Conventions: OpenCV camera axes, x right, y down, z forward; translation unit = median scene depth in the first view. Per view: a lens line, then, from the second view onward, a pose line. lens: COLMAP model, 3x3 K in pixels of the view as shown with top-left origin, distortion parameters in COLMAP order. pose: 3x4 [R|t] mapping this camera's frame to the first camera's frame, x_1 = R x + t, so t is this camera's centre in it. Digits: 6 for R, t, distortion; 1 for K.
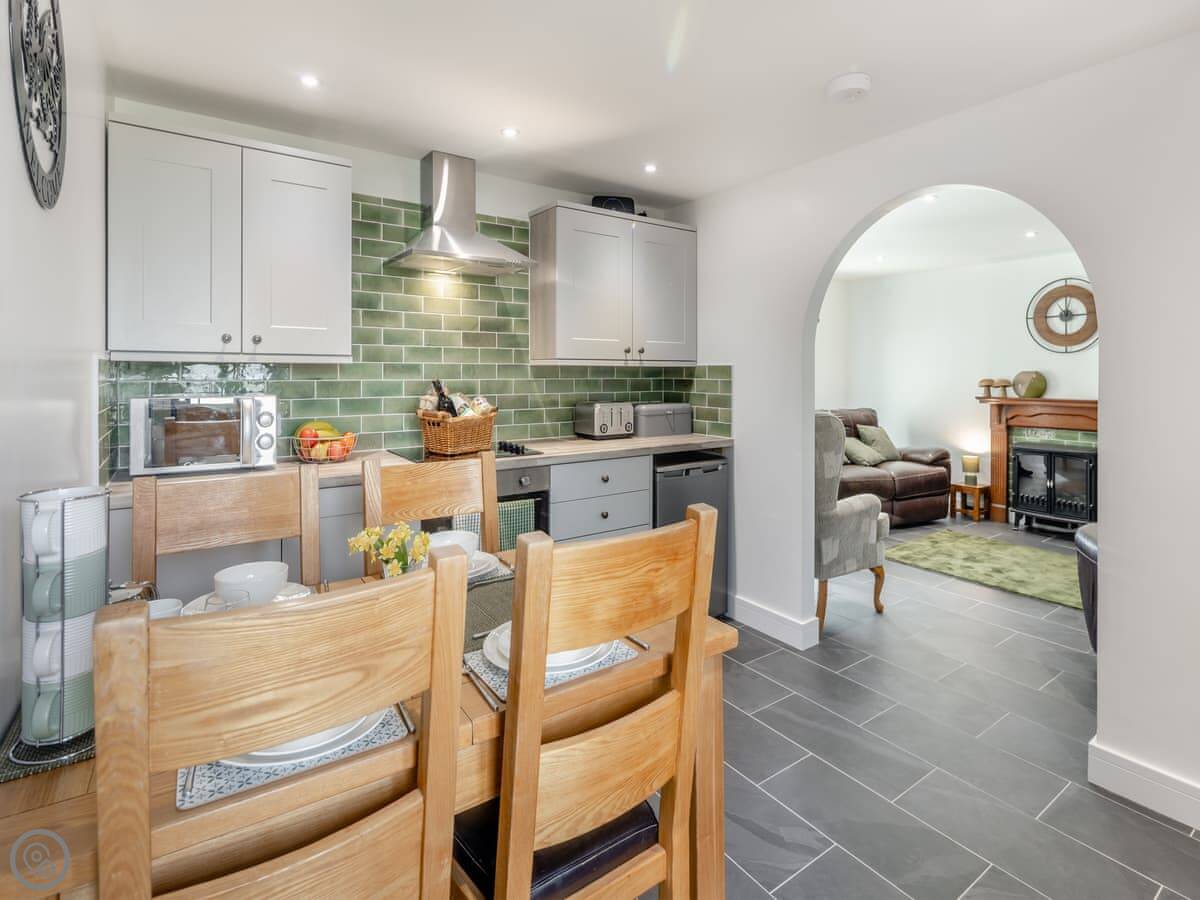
lens RADIAL K [[581.9, 0, 584.8], [0, 581.9, 373.8], [0, 0, 1]] dist [0.003395, -0.003487]
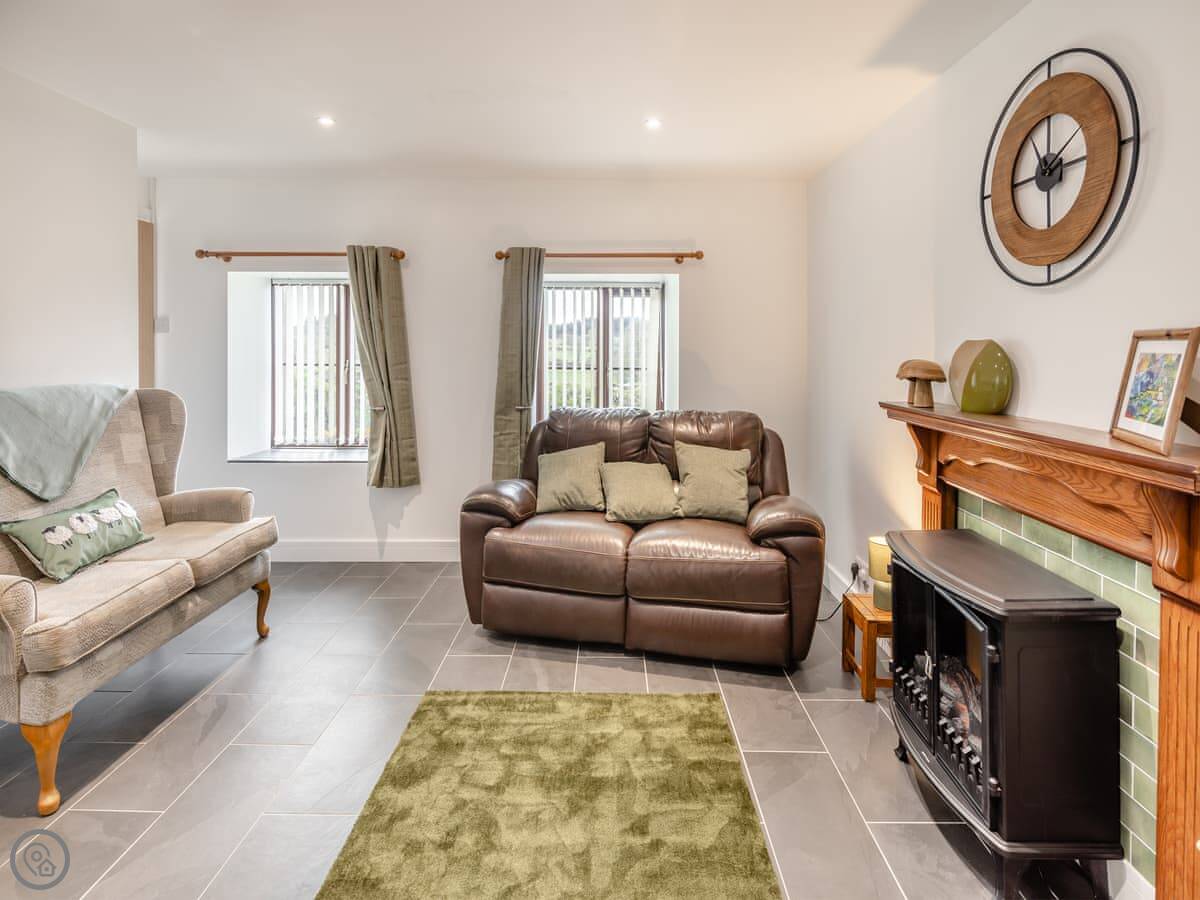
lens RADIAL K [[581.9, 0, 599.0], [0, 581.9, 347.5], [0, 0, 1]] dist [0.003395, -0.003487]
pose [[0.822962, 0.003060, -0.568088, 0.756877], [-0.003351, 0.999994, 0.000533, 0.000389], [0.568086, 0.001465, 0.822968, 0.546804]]
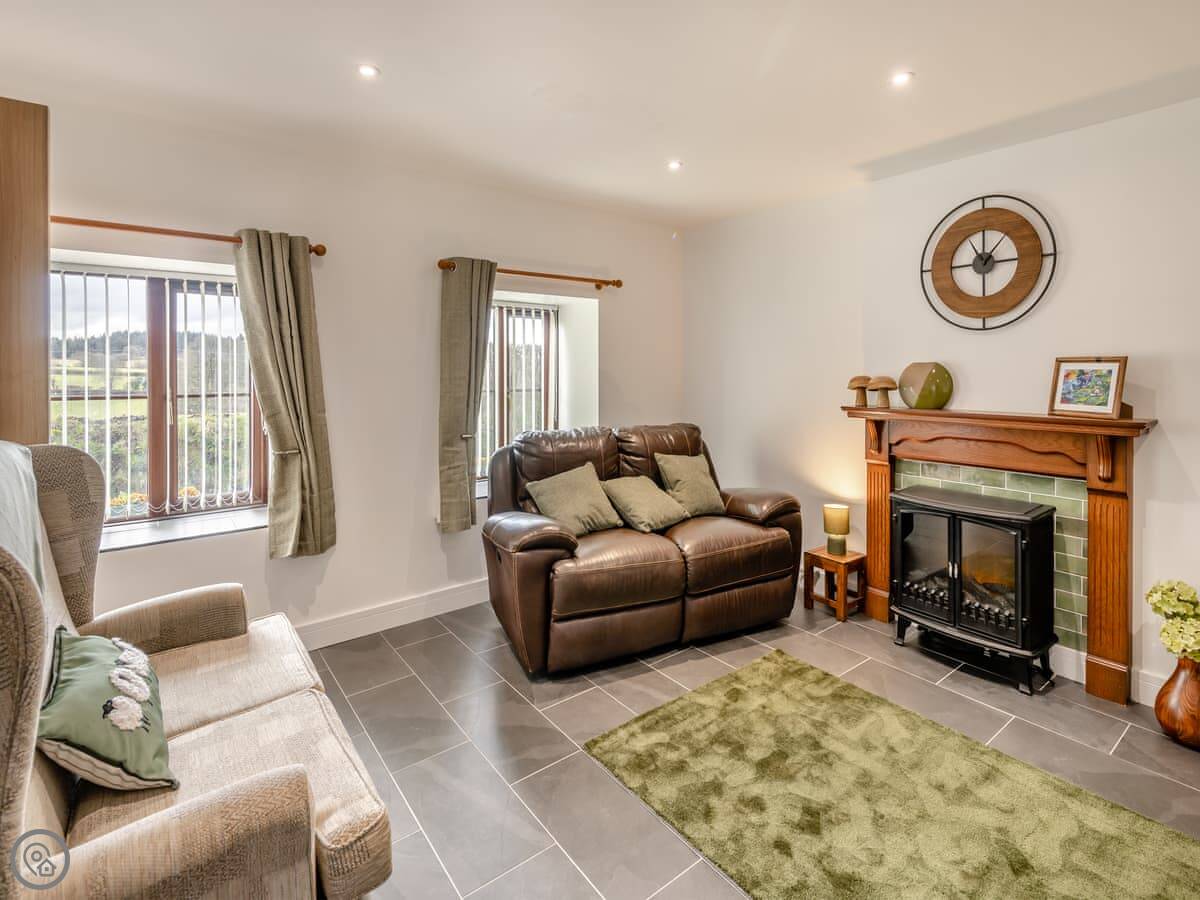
lens RADIAL K [[581.9, 0, 601.7], [0, 581.9, 369.8], [0, 0, 1]] dist [0.003395, -0.003487]
pose [[0.997899, -0.002487, 0.064744, 0.397695], [0.002376, 0.999996, 0.001797, 0.000710], [-0.064748, -0.001639, 0.997900, 0.435623]]
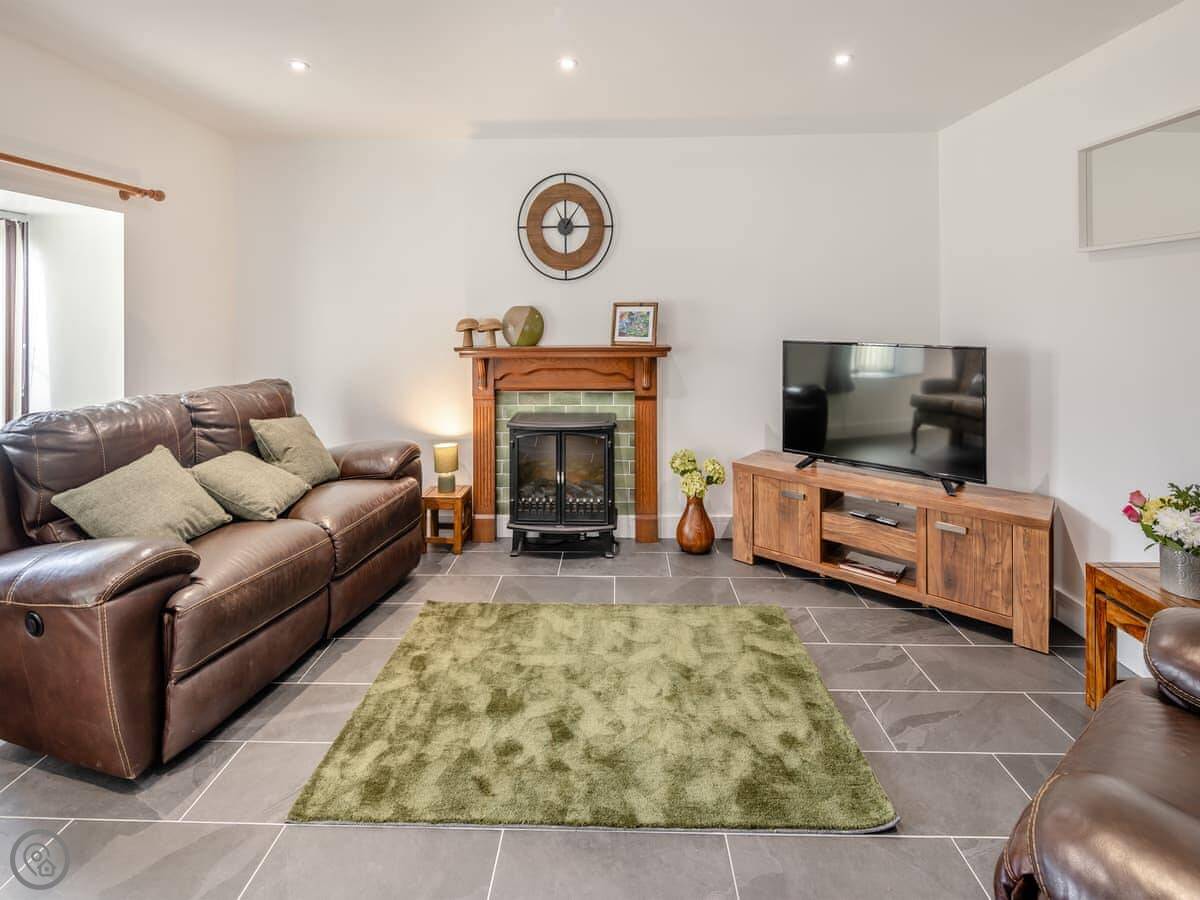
lens RADIAL K [[581.9, 0, 600.5], [0, 581.9, 311.3], [0, 0, 1]] dist [0.003395, -0.003487]
pose [[0.573549, -0.003901, 0.819162, 0.261830], [0.005668, 0.999984, 0.000793, 0.001276], [-0.819152, 0.004188, 0.573562, 0.531251]]
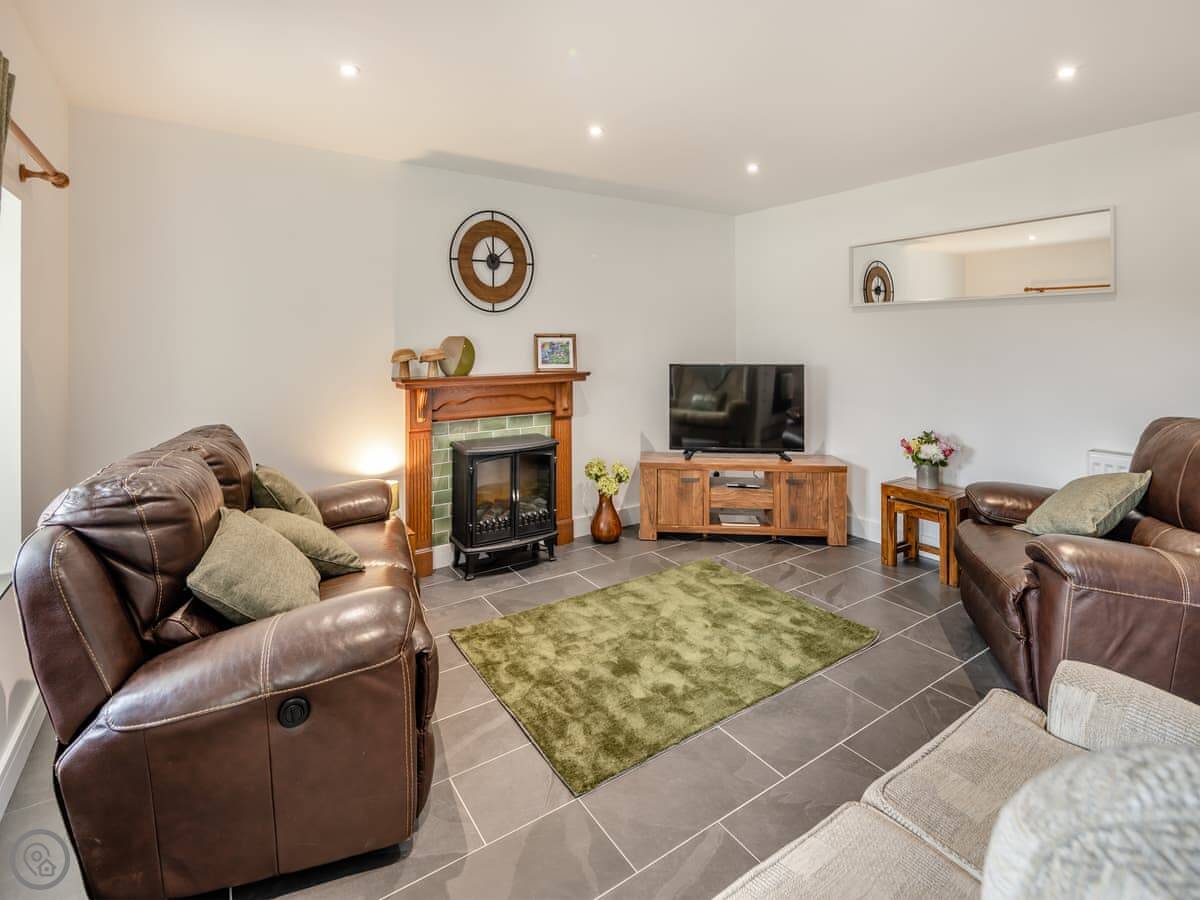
lens RADIAL K [[581.9, 0, 599.2], [0, 581.9, 343.9], [0, 0, 1]] dist [0.003395, -0.003487]
pose [[-0.002787, -0.005995, 0.999978, 0.083758], [0.005924, 0.999964, 0.006011, 0.000730], [-0.999979, 0.005940, -0.002751, 0.815926]]
